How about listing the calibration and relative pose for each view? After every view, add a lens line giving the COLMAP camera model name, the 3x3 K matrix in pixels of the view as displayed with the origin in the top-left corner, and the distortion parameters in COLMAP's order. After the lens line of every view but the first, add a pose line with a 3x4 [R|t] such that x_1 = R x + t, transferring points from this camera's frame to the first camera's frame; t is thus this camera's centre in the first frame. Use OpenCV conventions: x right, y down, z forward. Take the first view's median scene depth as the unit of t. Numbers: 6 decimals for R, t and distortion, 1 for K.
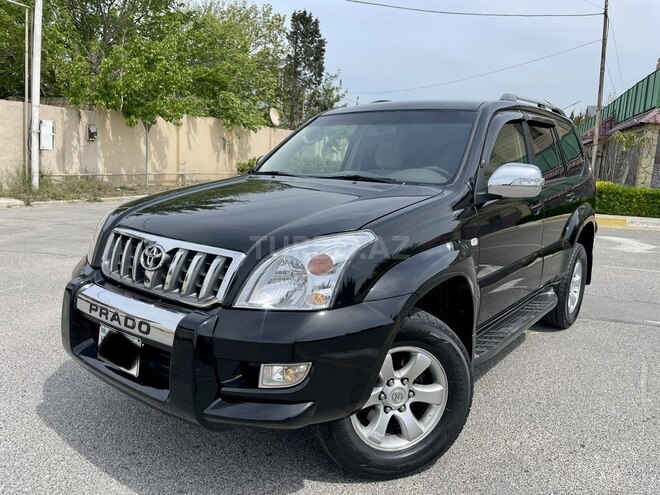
lens RADIAL K [[500.4, 0, 328.3], [0, 500.4, 242.2], [0, 0, 1]] dist [0.083564, -0.115952]
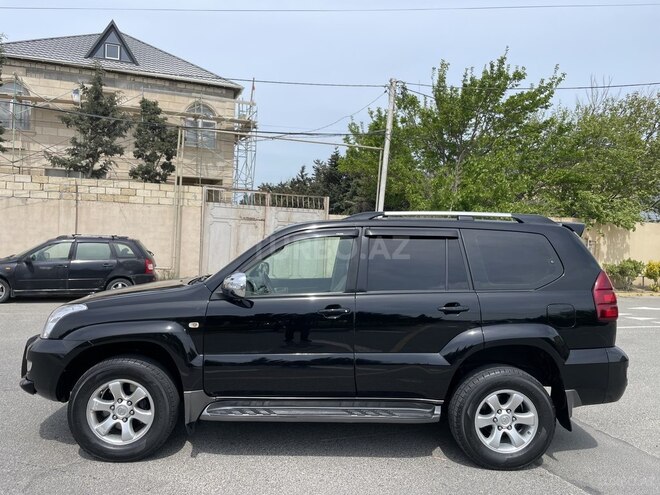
lens RADIAL K [[496.2, 0, 326.2], [0, 496.2, 247.8], [0, 0, 1]] dist [0.096282, -0.106243]
pose [[0.663732, -0.003761, -0.747961, 0.298391], [-0.131912, 0.983725, -0.122003, -0.017138], [0.736247, 0.179642, 0.652434, 0.053663]]
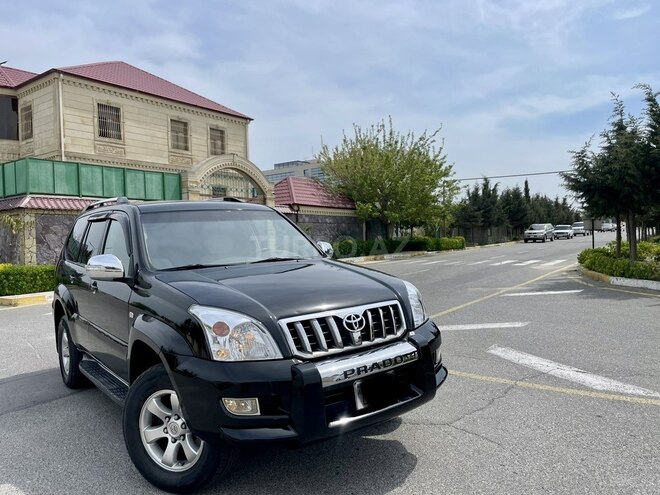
lens RADIAL K [[500.8, 0, 327.2], [0, 500.8, 250.1], [0, 0, 1]] dist [0.093872, -0.133530]
pose [[0.267549, -0.075400, 0.960590, -0.261269], [0.206696, 0.978217, 0.019214, -0.032097], [-0.941113, 0.193409, 0.277305, 0.100796]]
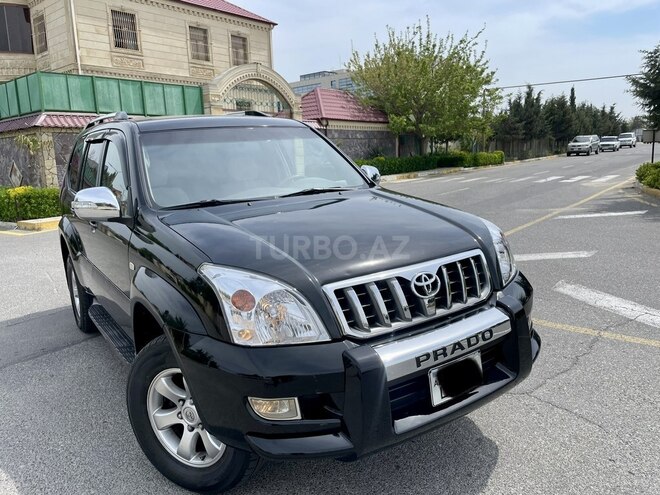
lens RADIAL K [[502.6, 0, 330.0], [0, 502.6, 247.5], [0, 0, 1]] dist [0.083313, -0.119424]
pose [[0.313954, -0.227495, 0.921780, -0.204614], [0.217777, 0.962239, 0.163306, -0.038330], [-0.924124, 0.149472, 0.351642, 0.126256]]
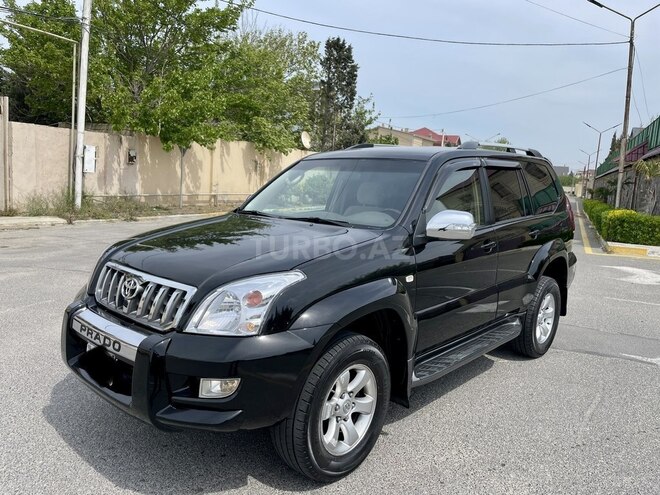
lens RADIAL K [[498.3, 0, 322.7], [0, 498.3, 243.4], [0, 0, 1]] dist [0.089109, -0.116175]
pose [[0.996411, 0.021422, -0.081894, 0.034478], [-0.024140, 0.999185, -0.032344, -0.007895], [0.081134, 0.034205, 0.996116, -0.030792]]
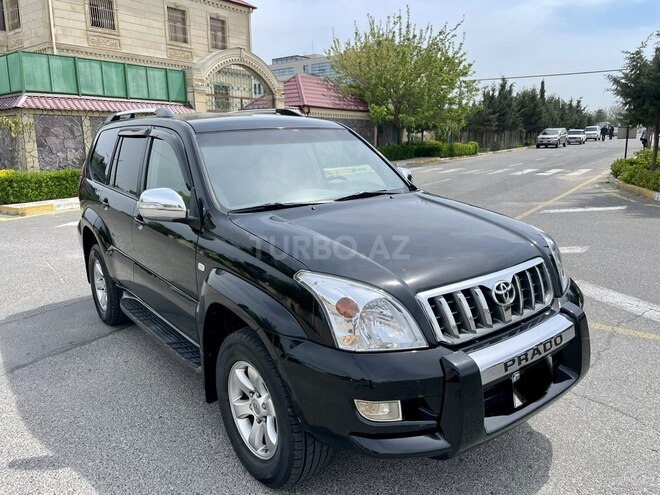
lens RADIAL K [[500.4, 0, 328.3], [0, 500.4, 242.2], [0, 0, 1]] dist [0.083564, -0.115952]
pose [[0.263375, -0.241397, 0.934003, -0.220794], [0.195102, 0.961508, 0.193490, -0.054738], [-0.944759, 0.131265, 0.300334, 0.157954]]
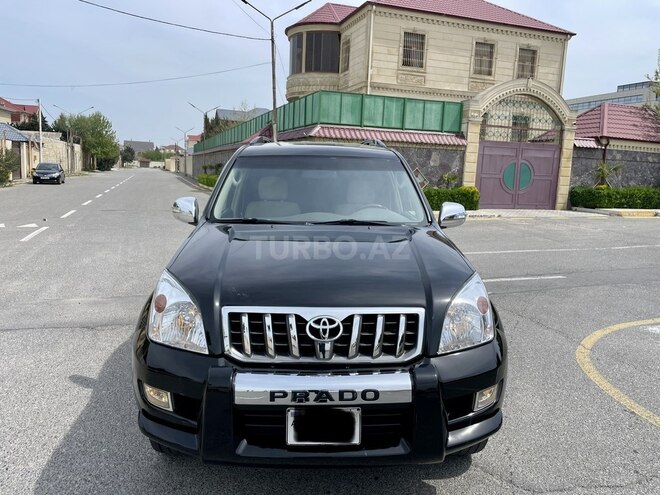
lens RADIAL K [[500.4, 0, 328.3], [0, 500.4, 242.2], [0, 0, 1]] dist [0.083564, -0.115952]
pose [[0.769924, -0.111391, 0.628339, -0.150020], [0.106412, 0.993272, 0.045695, -0.029683], [-0.629201, 0.031682, 0.776597, 0.030146]]
